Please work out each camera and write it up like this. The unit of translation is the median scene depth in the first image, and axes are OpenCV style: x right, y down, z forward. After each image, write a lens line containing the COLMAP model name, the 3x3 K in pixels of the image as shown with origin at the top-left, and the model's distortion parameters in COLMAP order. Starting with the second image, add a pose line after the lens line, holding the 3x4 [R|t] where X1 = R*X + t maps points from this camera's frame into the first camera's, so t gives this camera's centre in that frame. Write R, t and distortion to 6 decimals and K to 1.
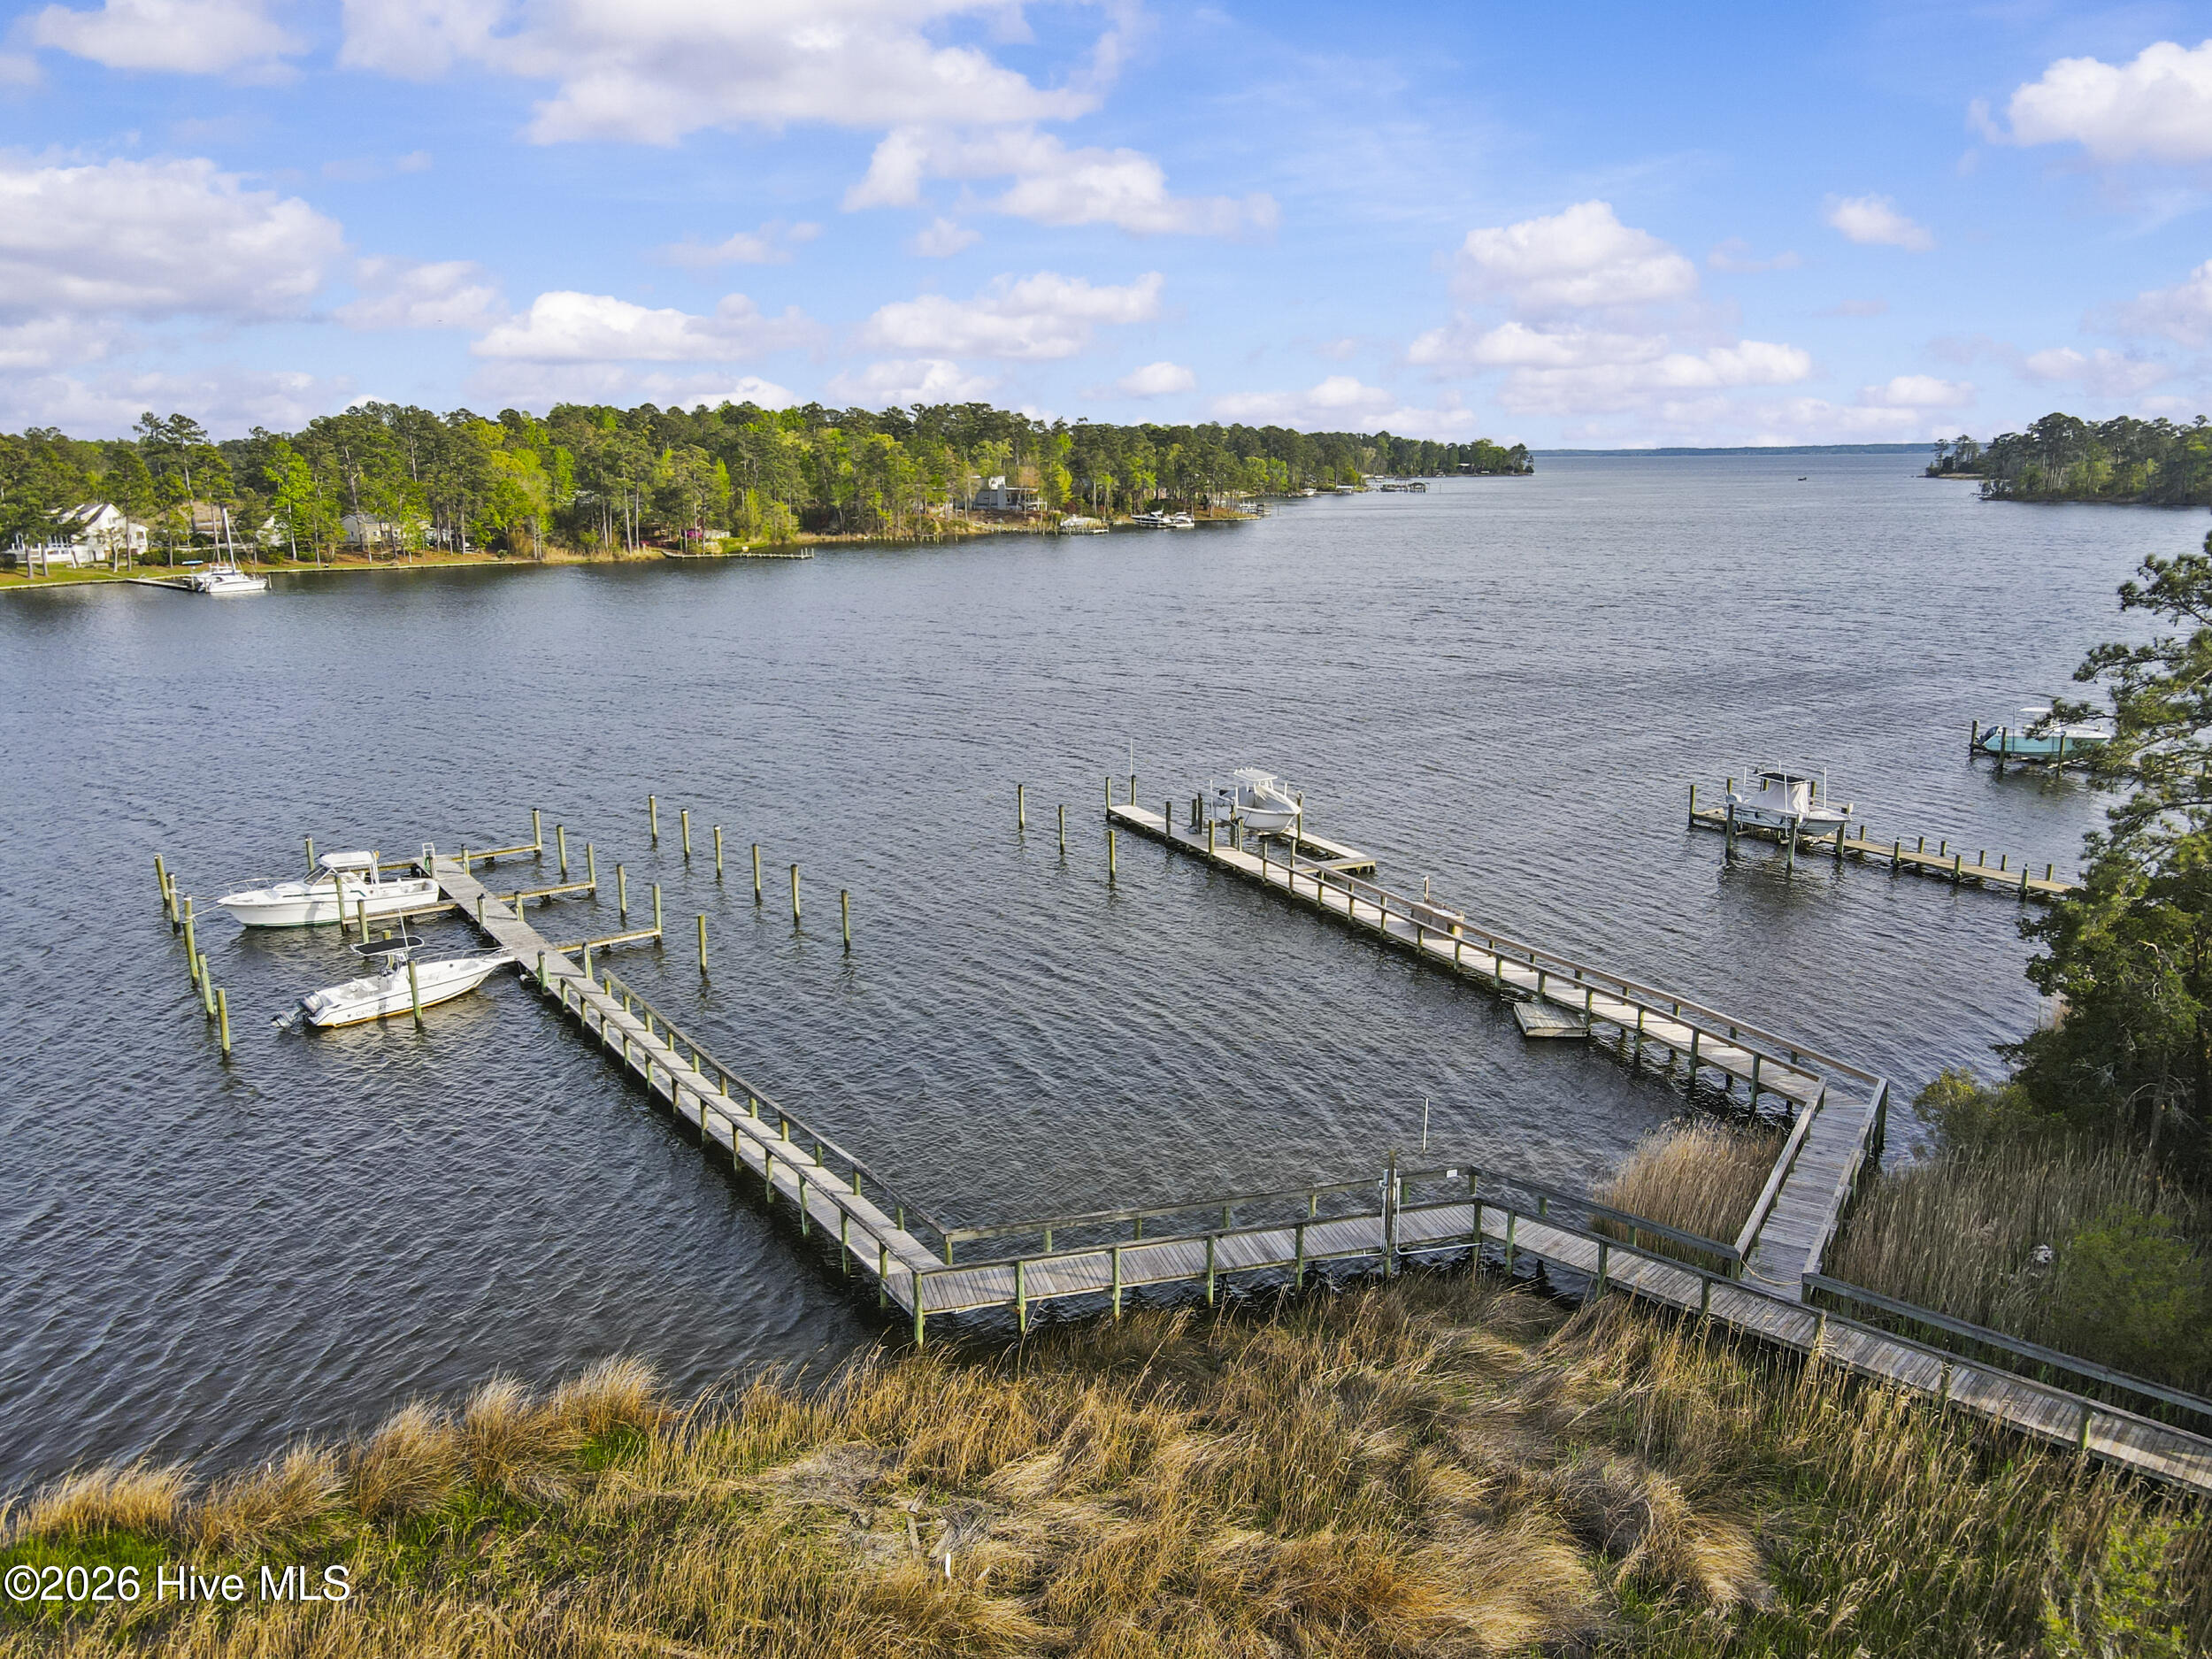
lens RADIAL K [[1626.7, 0, 1098.3], [0, 1626.7, 827.2], [0, 0, 1]] dist [-0.004632, 0.026175]
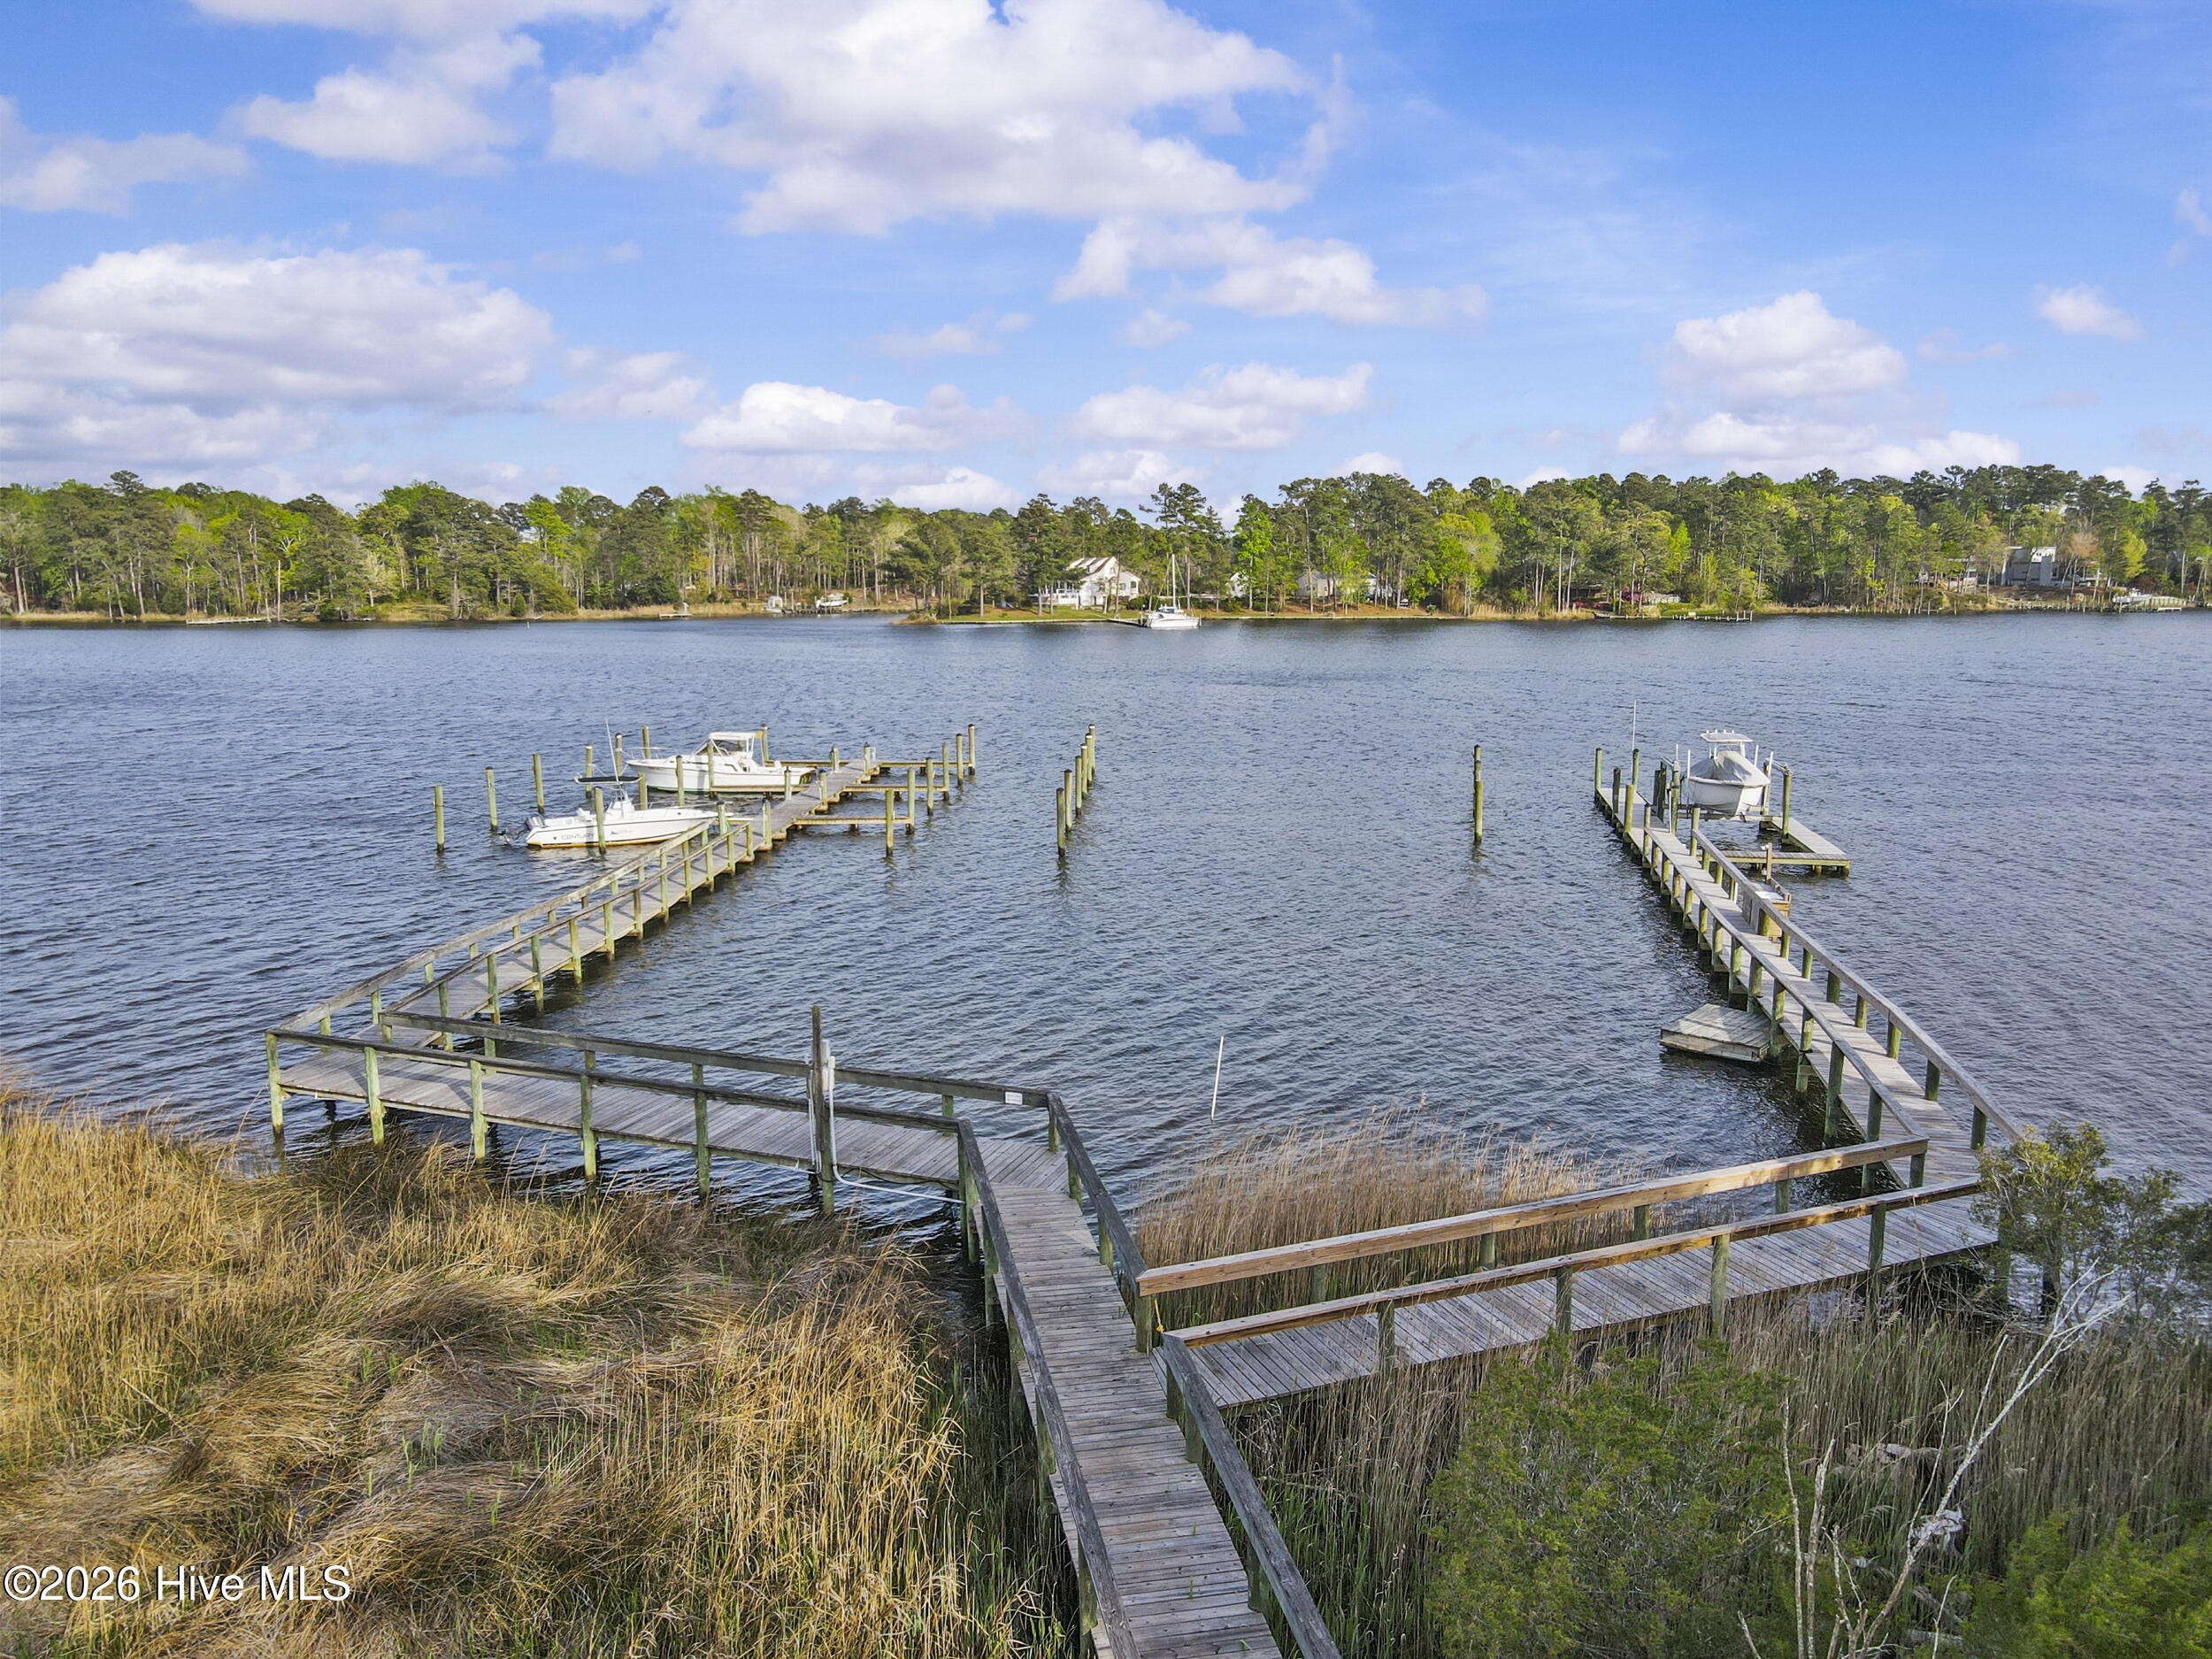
lens RADIAL K [[1626.7, 0, 1098.3], [0, 1626.7, 827.2], [0, 0, 1]] dist [-0.004632, 0.026175]
pose [[0.805729, 0.096811, -0.584318, 0.073379], [-0.132889, 0.990948, -0.019061, 0.014614], [0.577183, 0.093007, 0.811301, 0.061549]]
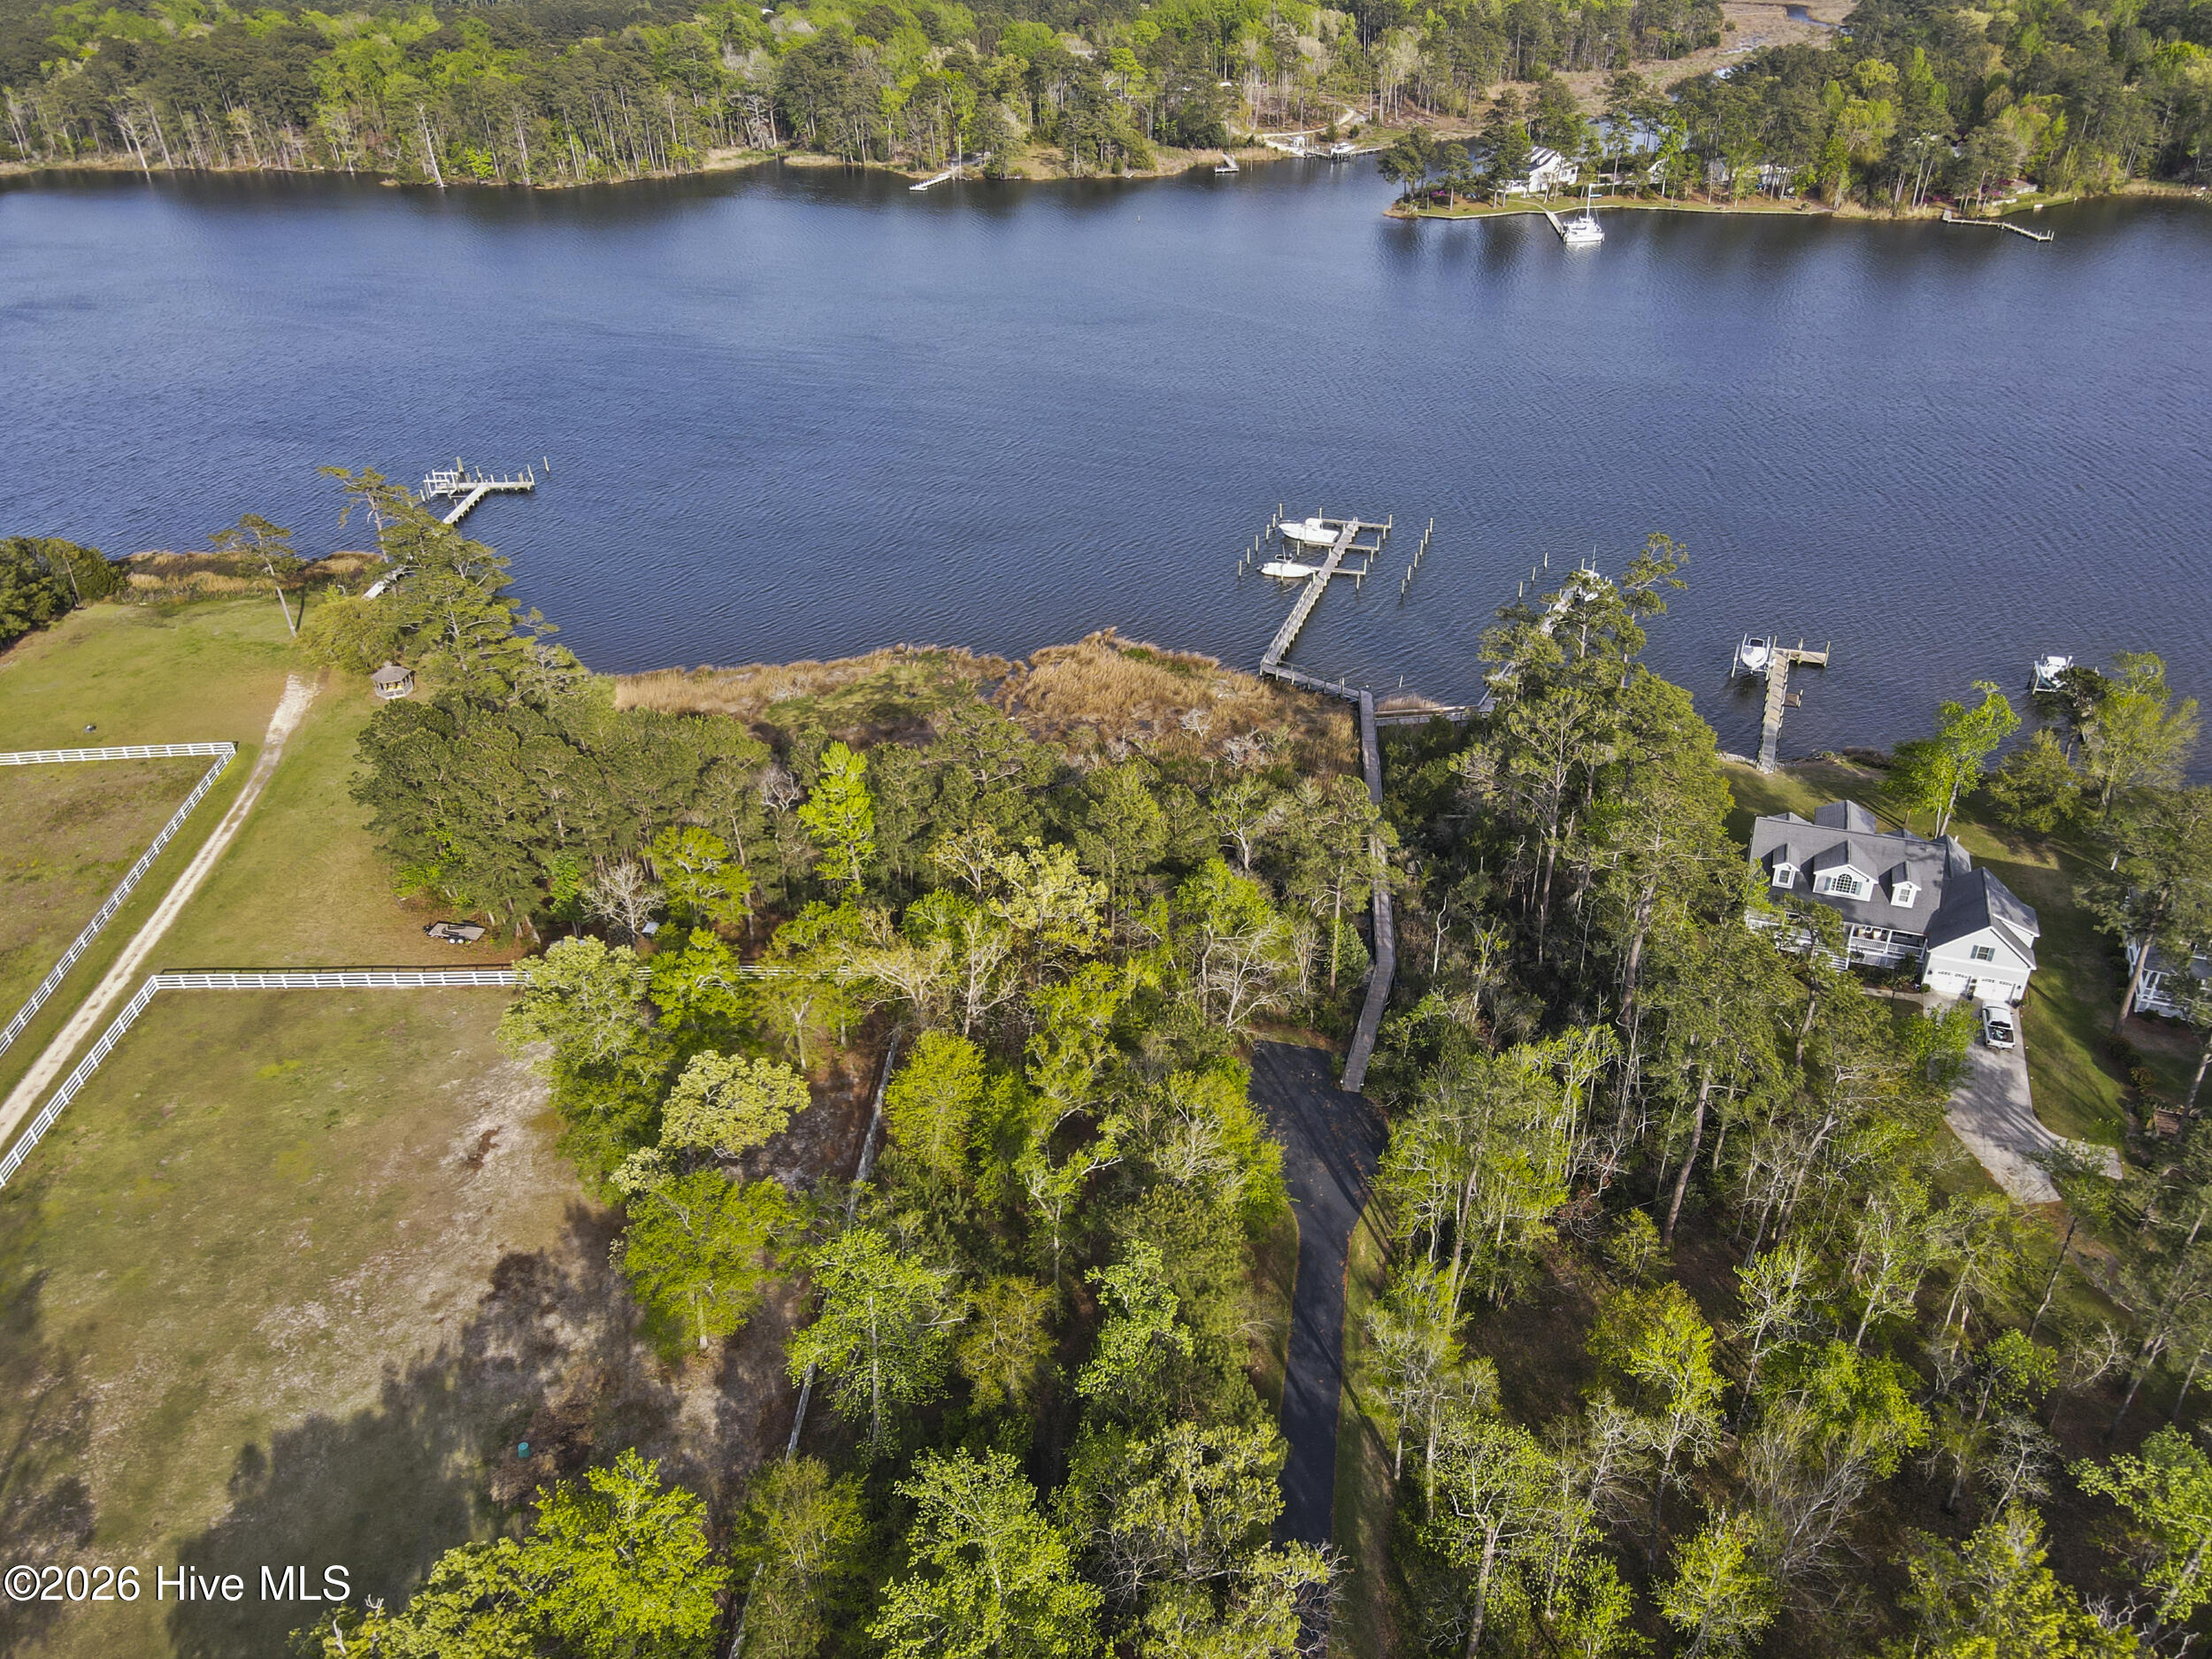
lens RADIAL K [[1627.9, 0, 1116.9], [0, 1627.9, 833.9], [0, 0, 1]] dist [-0.000099, 0.027212]
pose [[0.611698, 0.402099, -0.681280, 0.390056], [-0.152593, 0.904989, 0.397127, -0.143851], [0.776235, -0.138963, 0.614938, -0.311973]]
